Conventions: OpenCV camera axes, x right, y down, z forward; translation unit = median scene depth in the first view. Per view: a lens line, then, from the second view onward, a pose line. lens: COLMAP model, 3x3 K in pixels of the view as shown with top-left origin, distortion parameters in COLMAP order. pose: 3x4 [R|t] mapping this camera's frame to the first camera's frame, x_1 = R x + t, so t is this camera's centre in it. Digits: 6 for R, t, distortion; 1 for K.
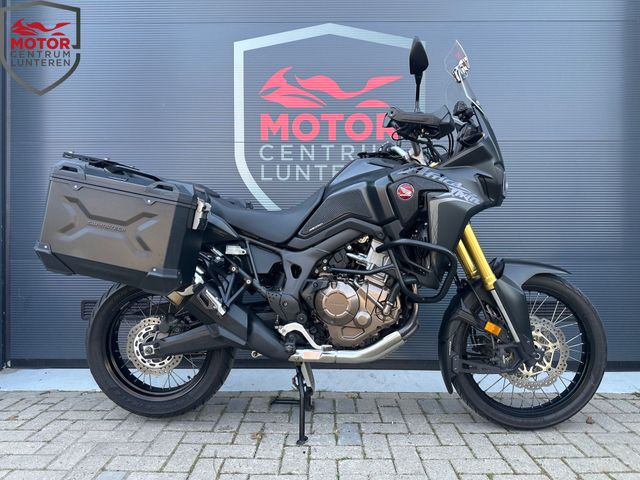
lens RADIAL K [[453.2, 0, 324.8], [0, 453.2, 243.2], [0, 0, 1]] dist [0.034438, -0.053069]
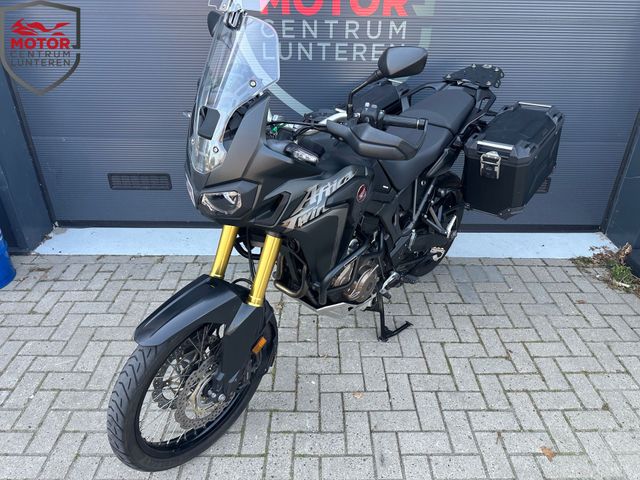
lens RADIAL K [[453.2, 0, 322.6], [0, 453.2, 241.2], [0, 0, 1]] dist [0.034438, -0.053069]
pose [[0.999833, 0.002178, 0.018152, -0.038845], [-0.010728, 0.873856, 0.486066, -0.383272], [-0.014804, -0.486179, 0.873734, -0.085373]]
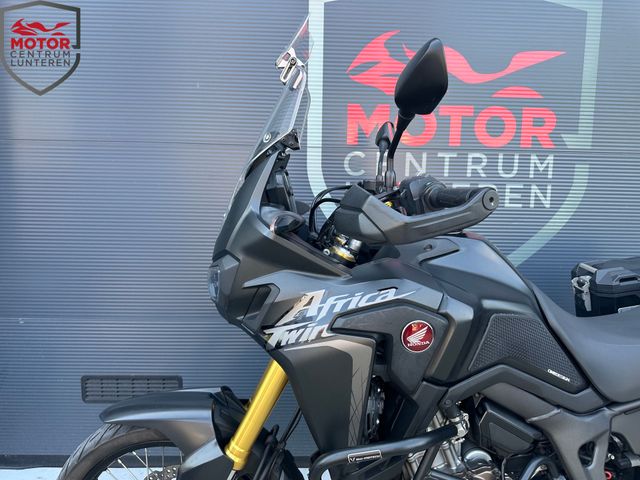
lens RADIAL K [[453.2, 0, 322.4], [0, 453.2, 234.2], [0, 0, 1]] dist [0.034438, -0.053069]
pose [[0.998992, 0.012931, 0.042975, -0.283139], [-0.017968, 0.992735, 0.118973, -0.241852], [-0.041125, -0.119625, 0.991967, 0.457998]]
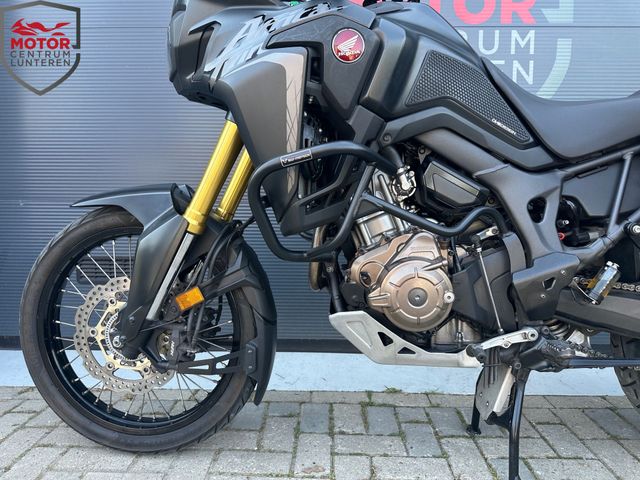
lens RADIAL K [[453.2, 0, 321.1], [0, 453.2, 239.6], [0, 0, 1]] dist [0.034438, -0.053069]
pose [[0.999878, 0.006622, -0.014156, -0.193687], [-0.005390, 0.996336, 0.085361, 0.049412], [0.014669, -0.085274, 0.996250, 0.411211]]
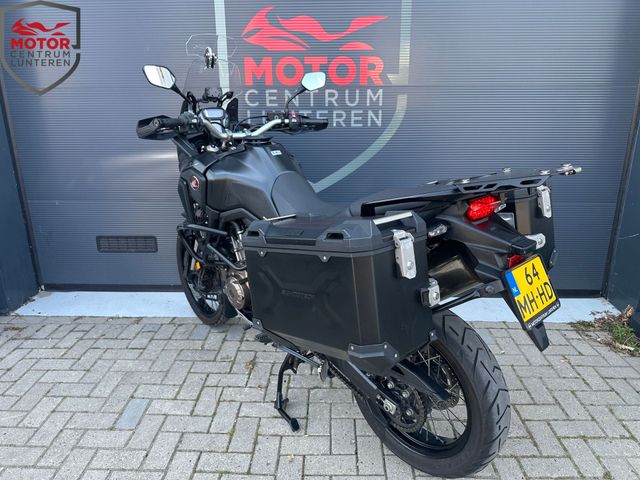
lens RADIAL K [[453.2, 0, 324.7], [0, 453.2, 243.6], [0, 0, 1]] dist [0.034438, -0.053069]
pose [[0.999687, 0.003753, -0.024718, 0.086439], [0.003690, 0.955688, 0.294360, -0.260126], [0.024728, -0.294359, 0.955375, -0.102628]]
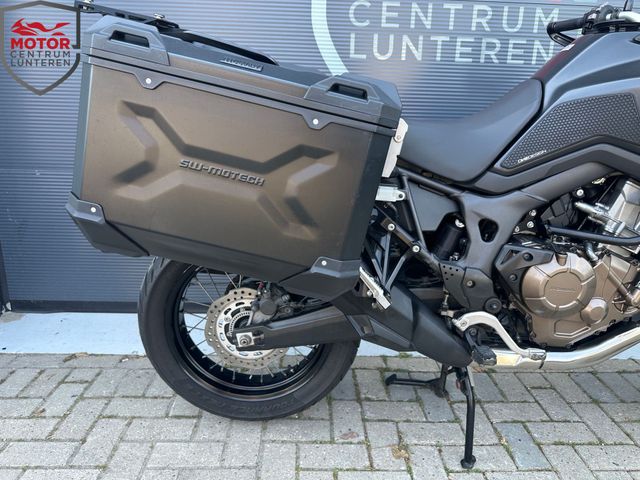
lens RADIAL K [[453.2, 0, 320.5], [0, 453.2, 244.1], [0, 0, 1]] dist [0.034438, -0.053069]
pose [[0.998885, 0.016479, 0.044250, -0.291173], [-0.027592, 0.964192, 0.263764, -0.068634], [-0.038319, -0.264691, 0.963572, 0.381831]]
